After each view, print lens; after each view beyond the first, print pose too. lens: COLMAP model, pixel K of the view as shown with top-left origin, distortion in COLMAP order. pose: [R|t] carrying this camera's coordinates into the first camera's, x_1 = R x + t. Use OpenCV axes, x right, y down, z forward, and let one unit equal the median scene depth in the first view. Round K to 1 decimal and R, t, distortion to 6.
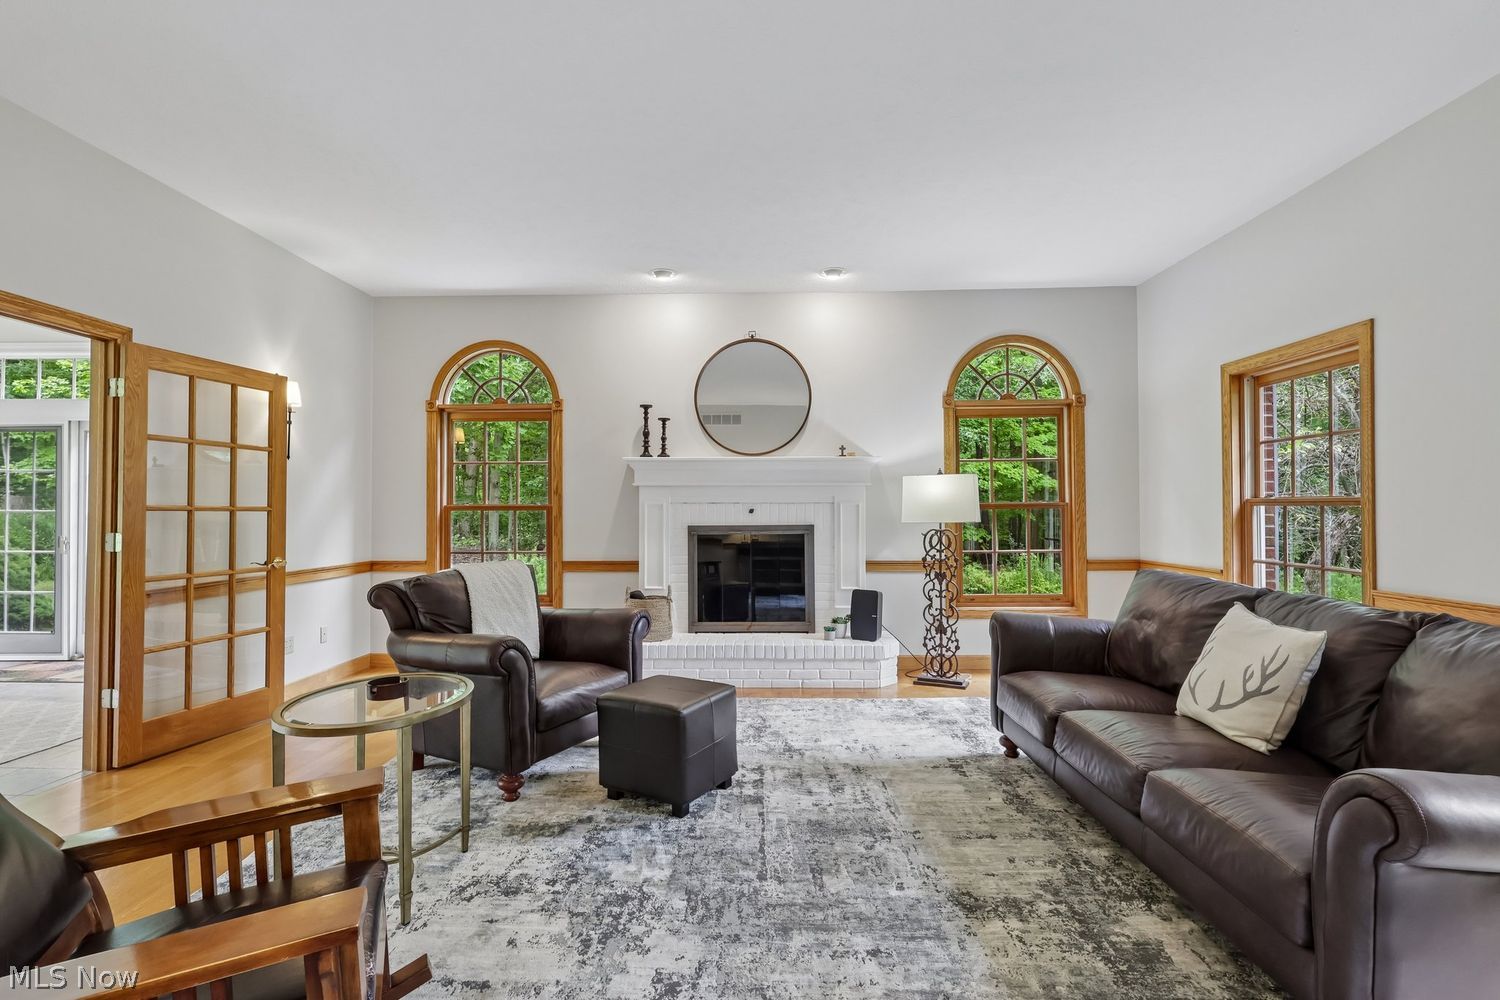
lens RADIAL K [[694.9, 0, 744.2], [0, 694.9, 498.8], [0, 0, 1]] dist [0.000040, -0.000228]
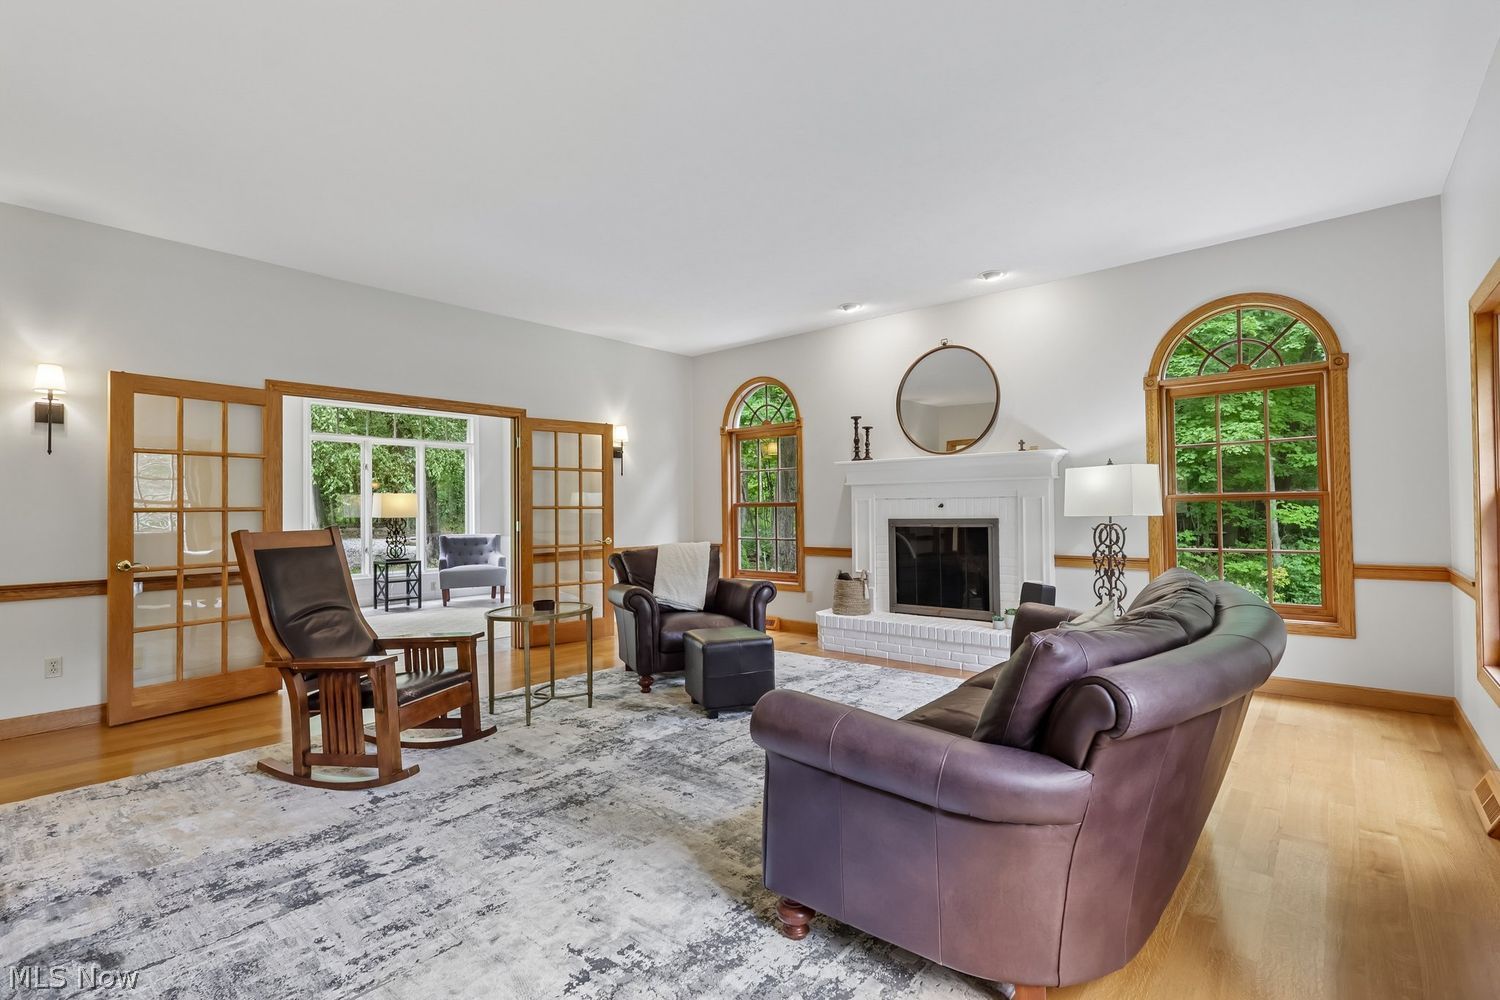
lens RADIAL K [[694.9, 0, 744.2], [0, 694.9, 498.8], [0, 0, 1]] dist [0.000040, -0.000228]
pose [[0.776195, -0.014471, -0.630326, 0.495729], [0.019828, 0.999802, 0.001463, -0.000722], [0.630180, -0.013634, 0.776329, -0.042319]]
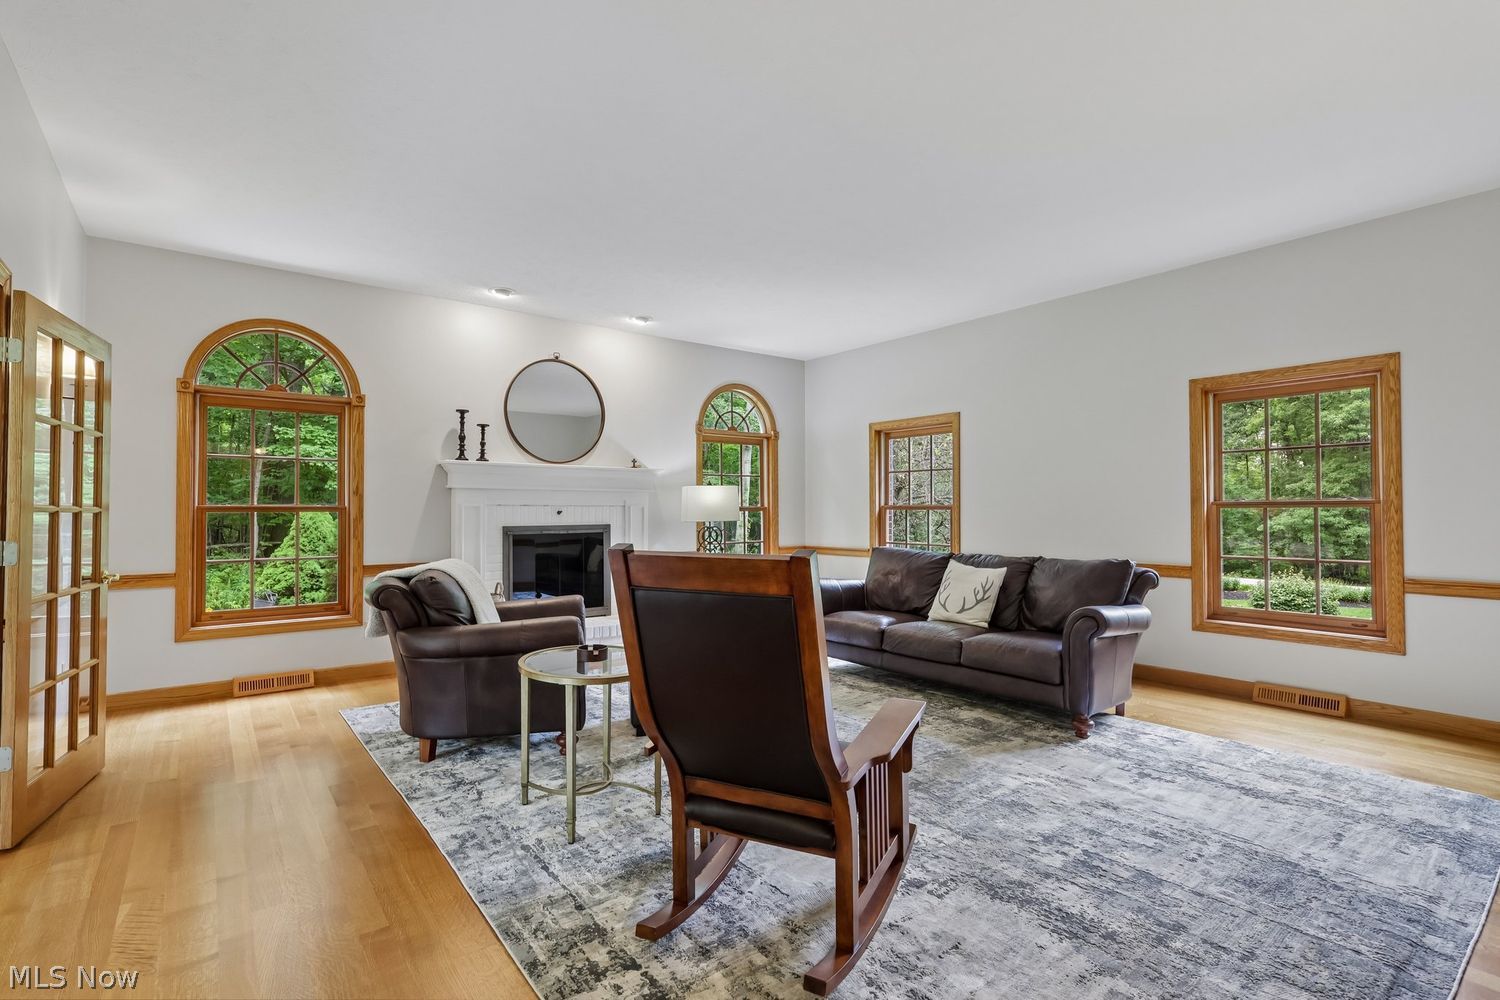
lens RADIAL K [[694.9, 0, 744.2], [0, 694.9, 498.8], [0, 0, 1]] dist [0.000040, -0.000228]
pose [[0.771475, 0.013617, 0.636114, -0.516633], [-0.010184, 0.999907, -0.009054, 0.002204], [-0.636178, 0.000507, 0.771542, -0.066348]]
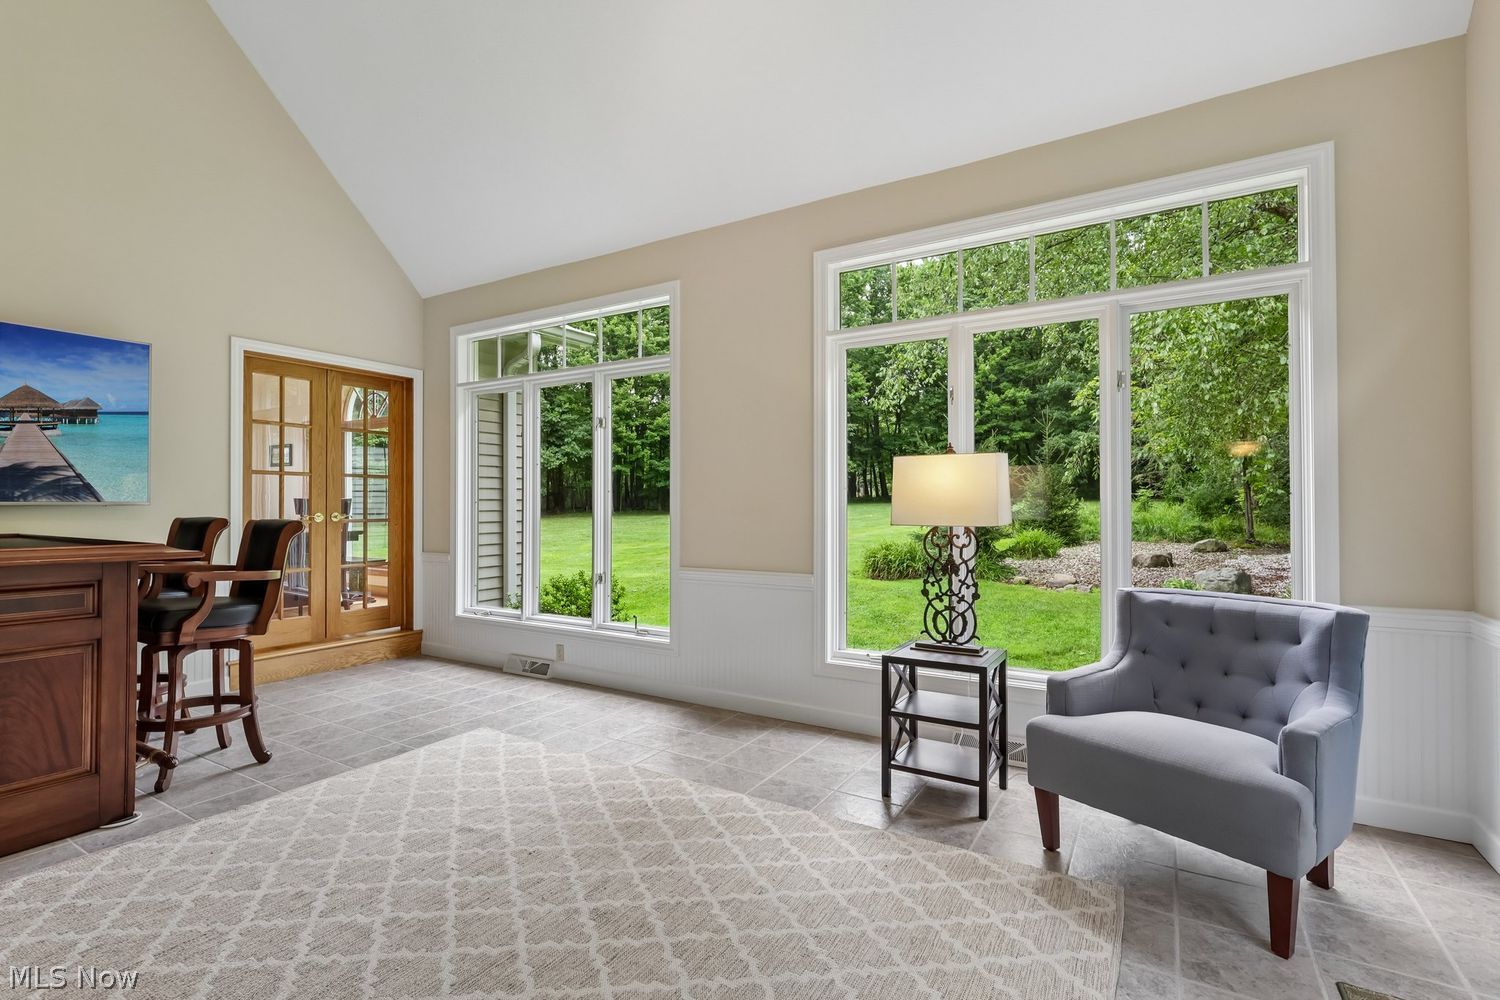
lens RADIAL K [[694.9, 0, 744.2], [0, 694.9, 498.8], [0, 0, 1]] dist [0.000040, -0.000228]
pose [[-0.493170, -0.008129, -0.869895, -0.707452], [0.015432, 0.999717, -0.018090, 0.017758], [0.869796, -0.022346, -0.492905, 0.929504]]
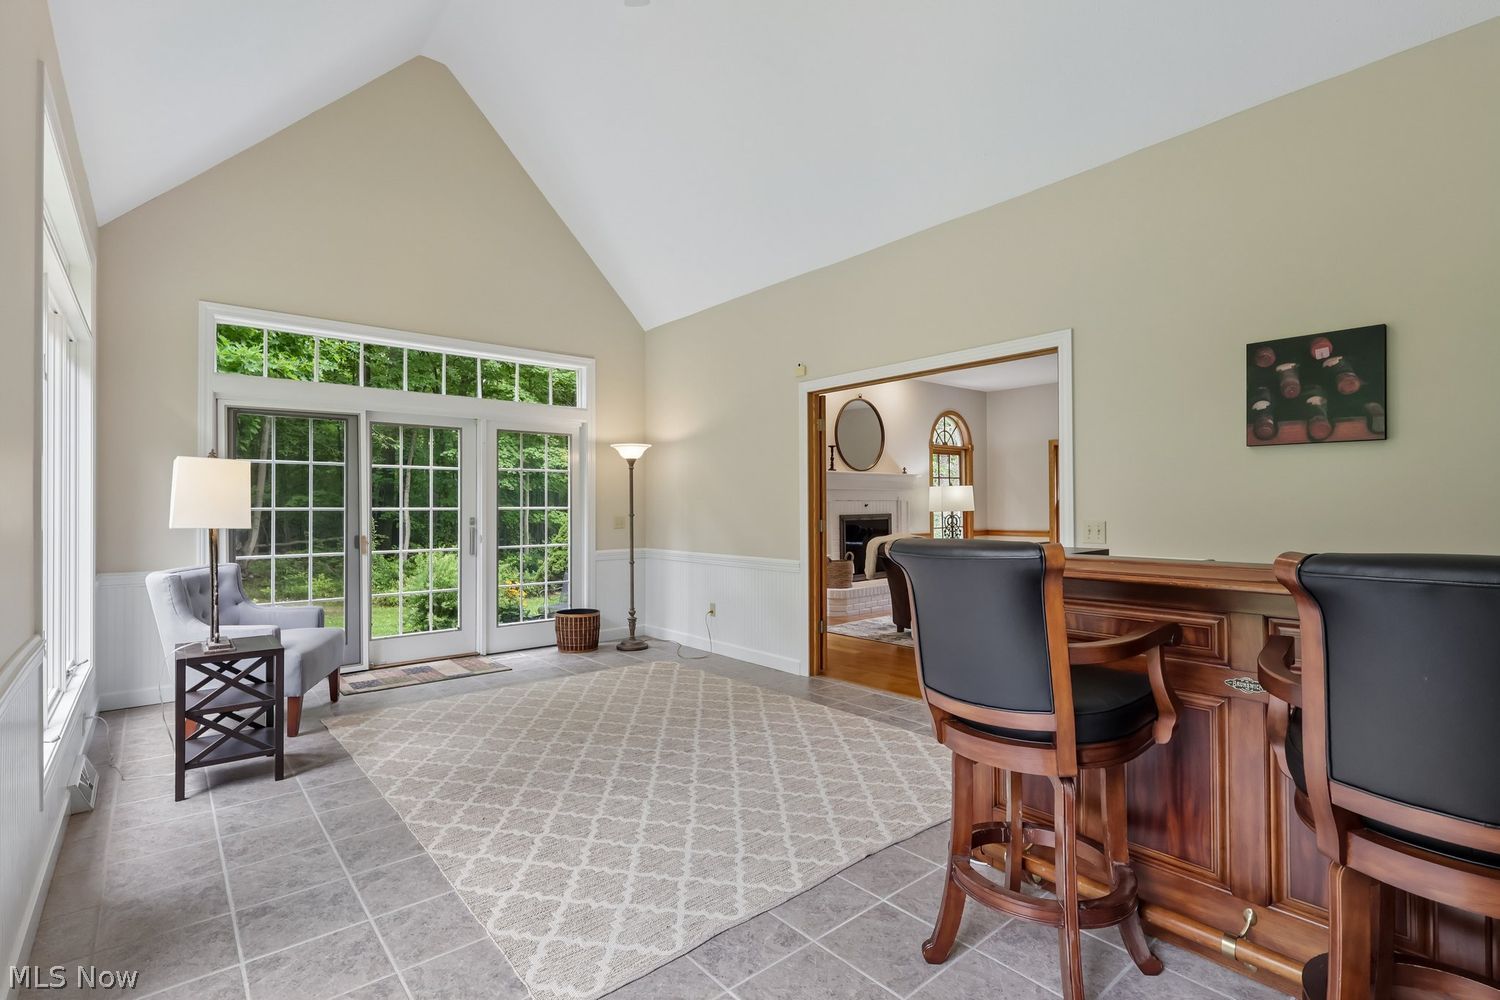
lens RADIAL K [[694.9, 0, 744.2], [0, 694.9, 498.8], [0, 0, 1]] dist [0.000040, -0.000228]
pose [[0.744696, 0.004783, 0.667387, -1.396471], [-0.009269, 0.999952, 0.003176, -0.000730], [-0.667339, -0.008552, 0.744705, -0.021637]]
